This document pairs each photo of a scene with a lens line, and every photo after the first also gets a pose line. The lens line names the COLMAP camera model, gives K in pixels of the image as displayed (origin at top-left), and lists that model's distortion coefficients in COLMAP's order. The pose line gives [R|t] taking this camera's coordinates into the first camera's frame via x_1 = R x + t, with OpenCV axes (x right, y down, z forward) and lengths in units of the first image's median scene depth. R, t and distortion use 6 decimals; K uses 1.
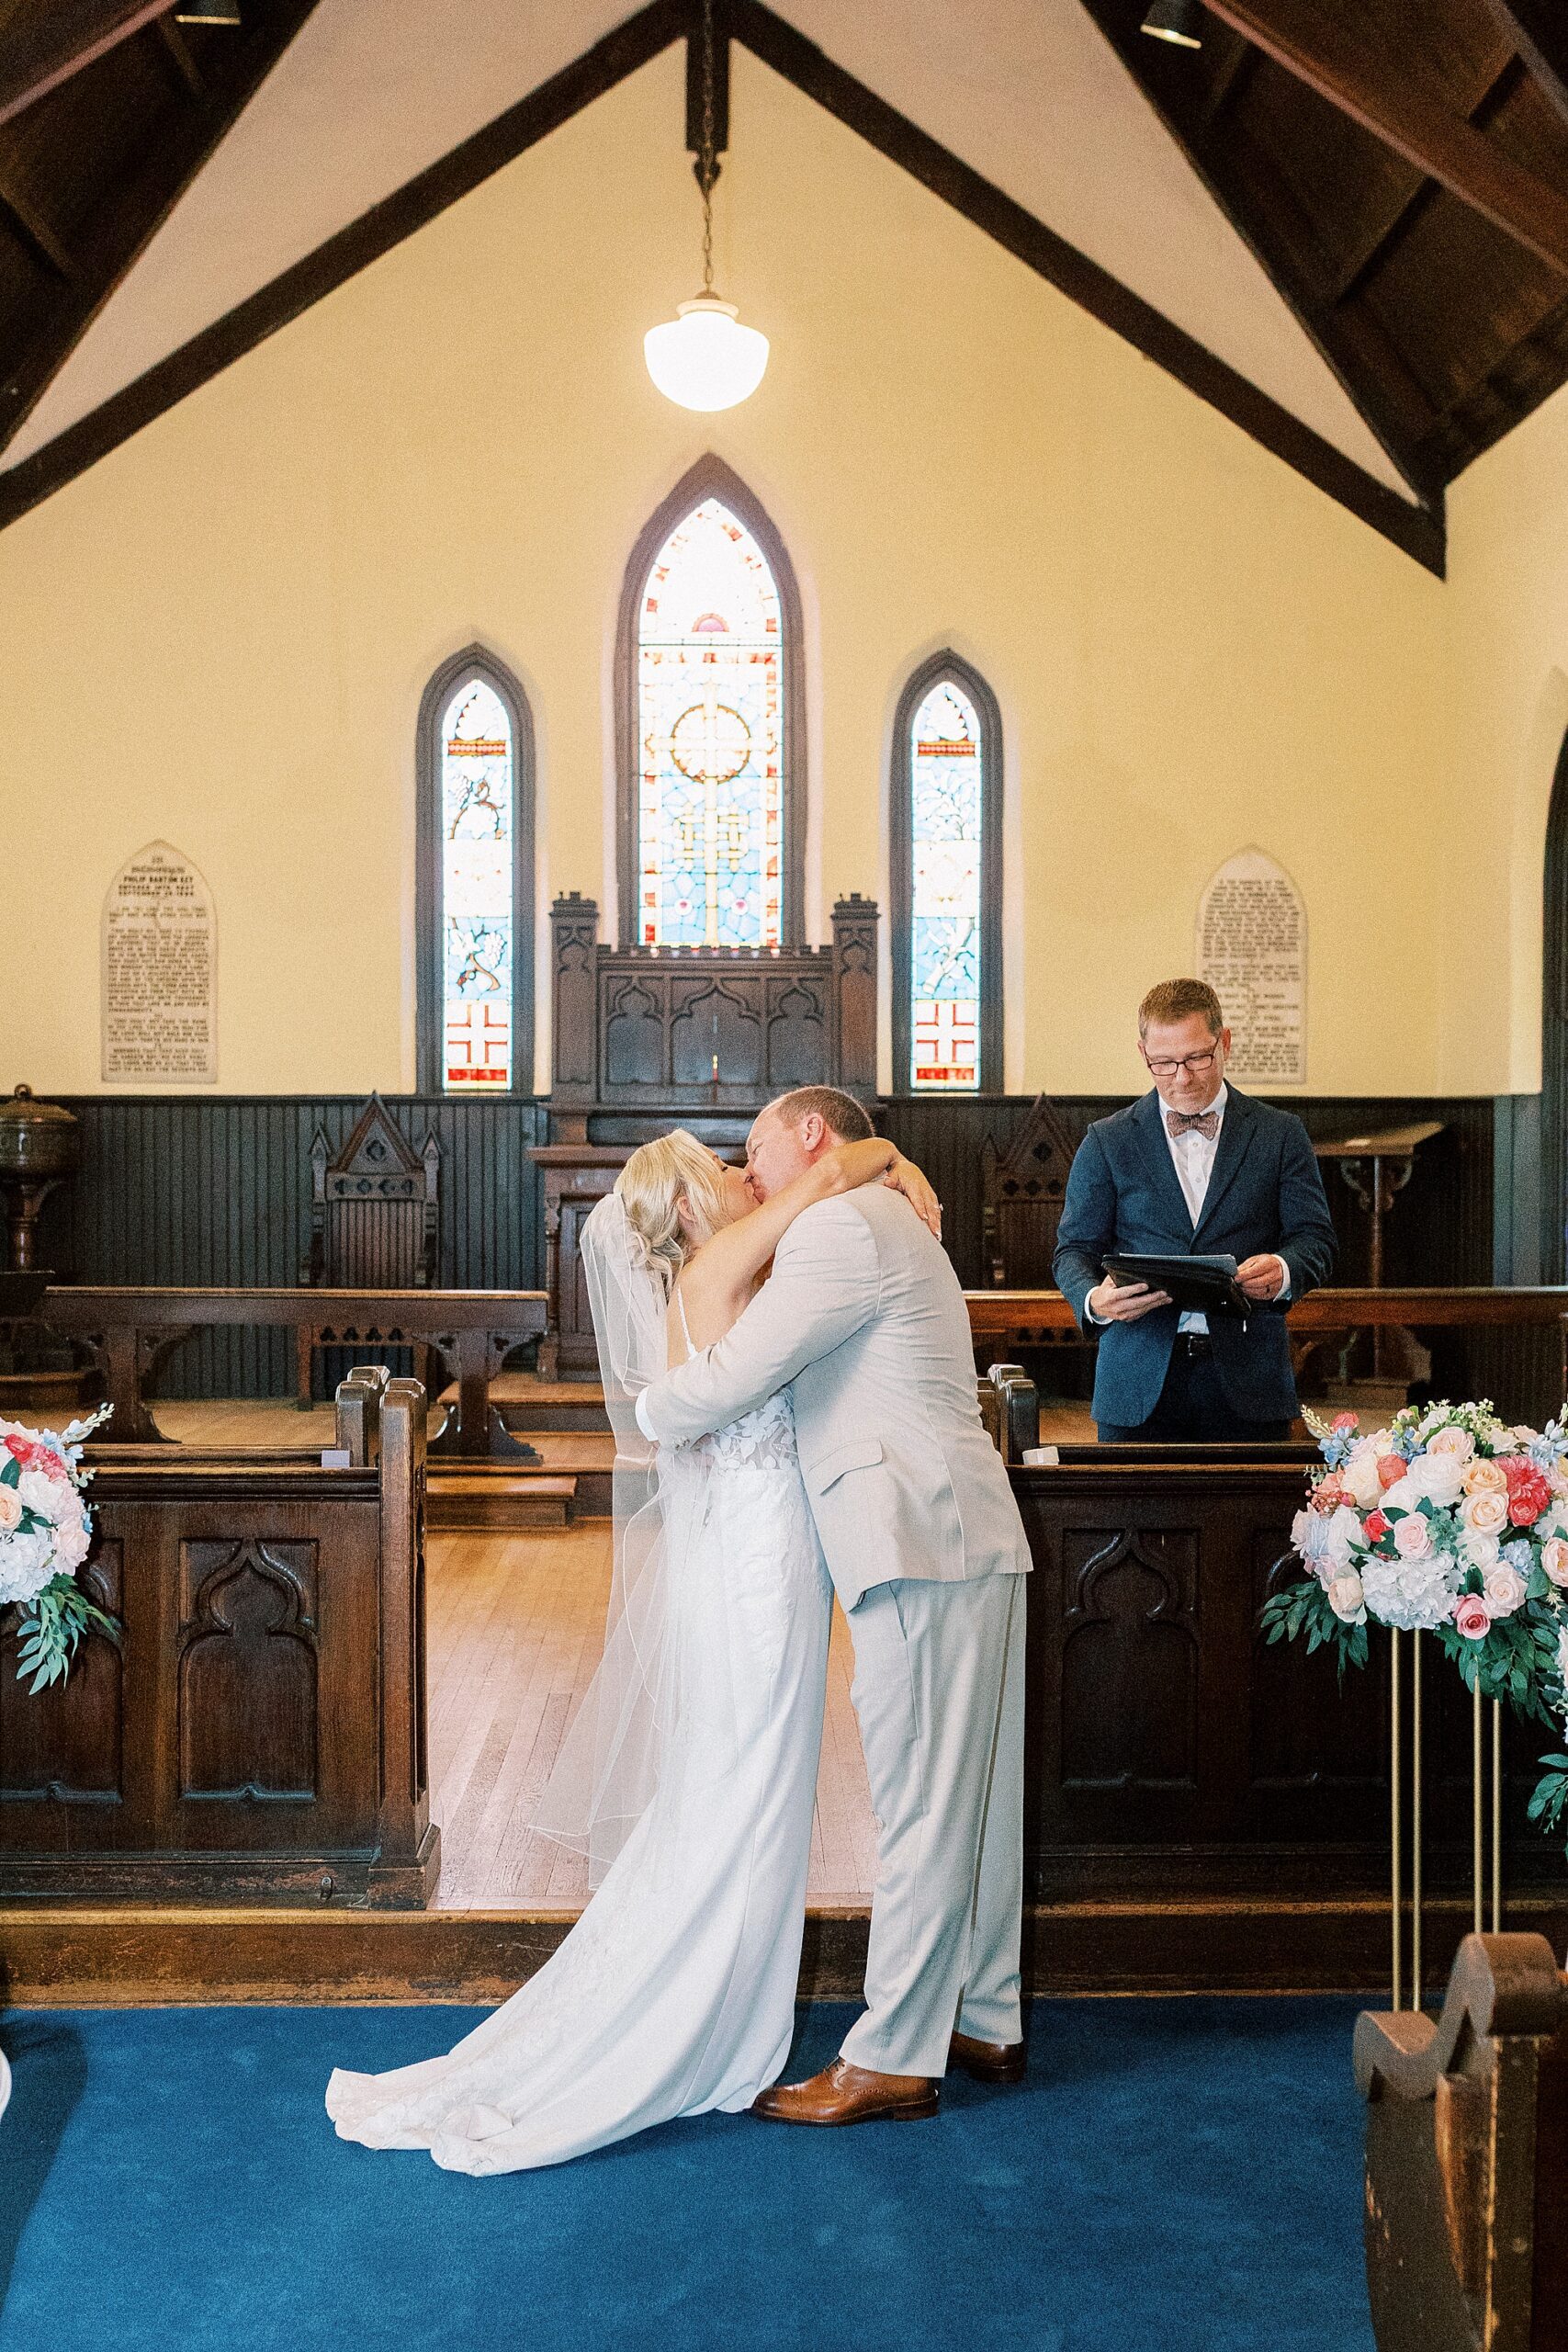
lens RADIAL K [[2225.4, 0, 784.0], [0, 2225.4, 1176.0], [0, 0, 1]] dist [0.005156, -0.000923]
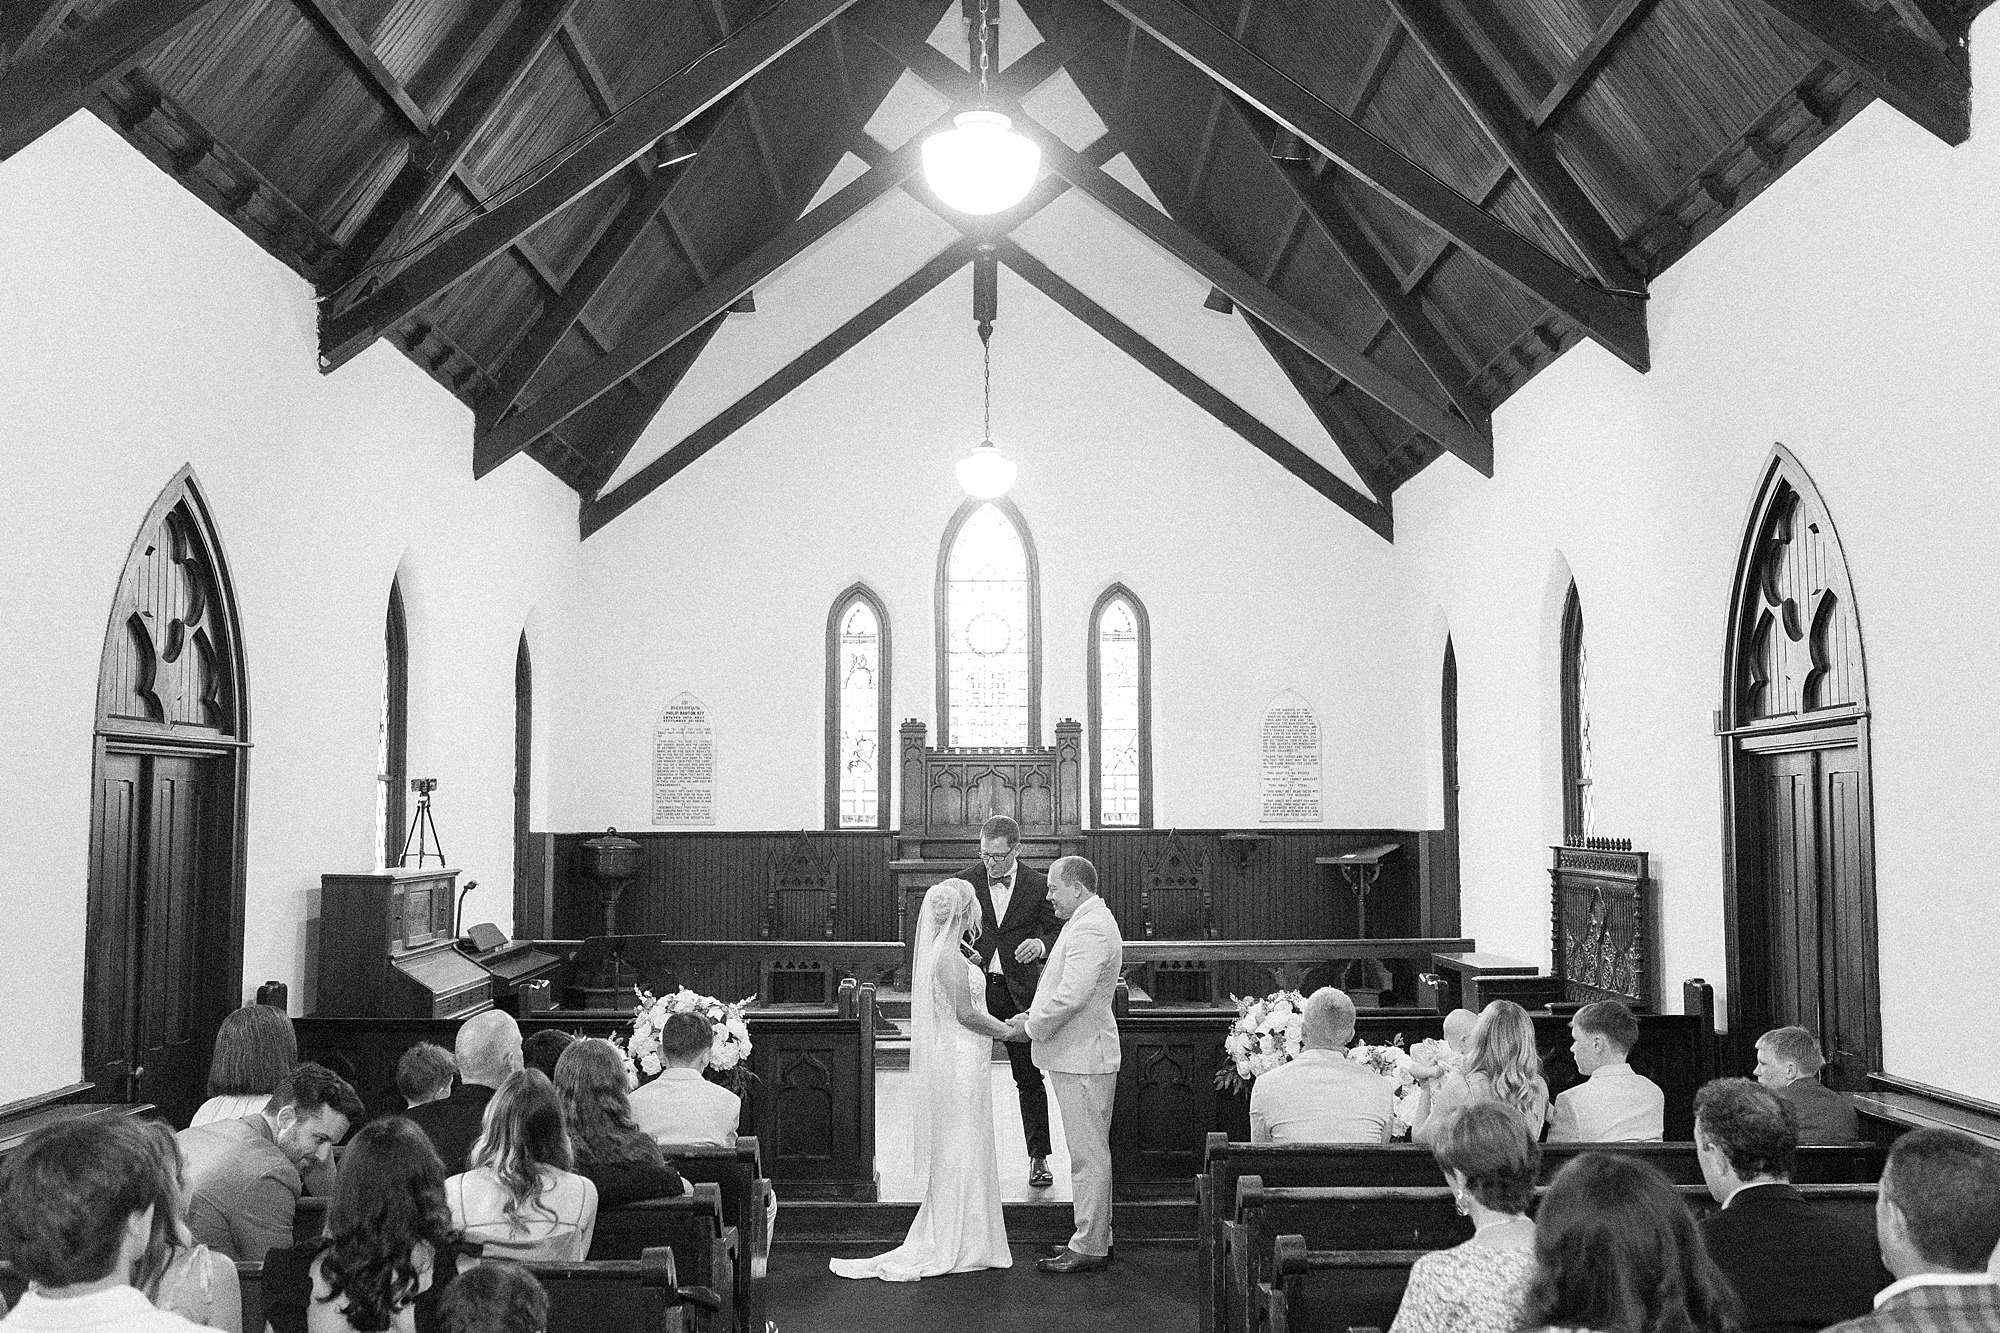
lens RADIAL K [[1892.5, 0, 1000.0], [0, 1892.5, 666.5], [0, 0, 1]] dist [0.005156, -0.000923]
pose [[0.999713, -0.005878, -0.023223, 0.012459], [0.003885, 0.996377, -0.084953, -0.038418], [0.023638, 0.084839, 0.996114, -0.535722]]
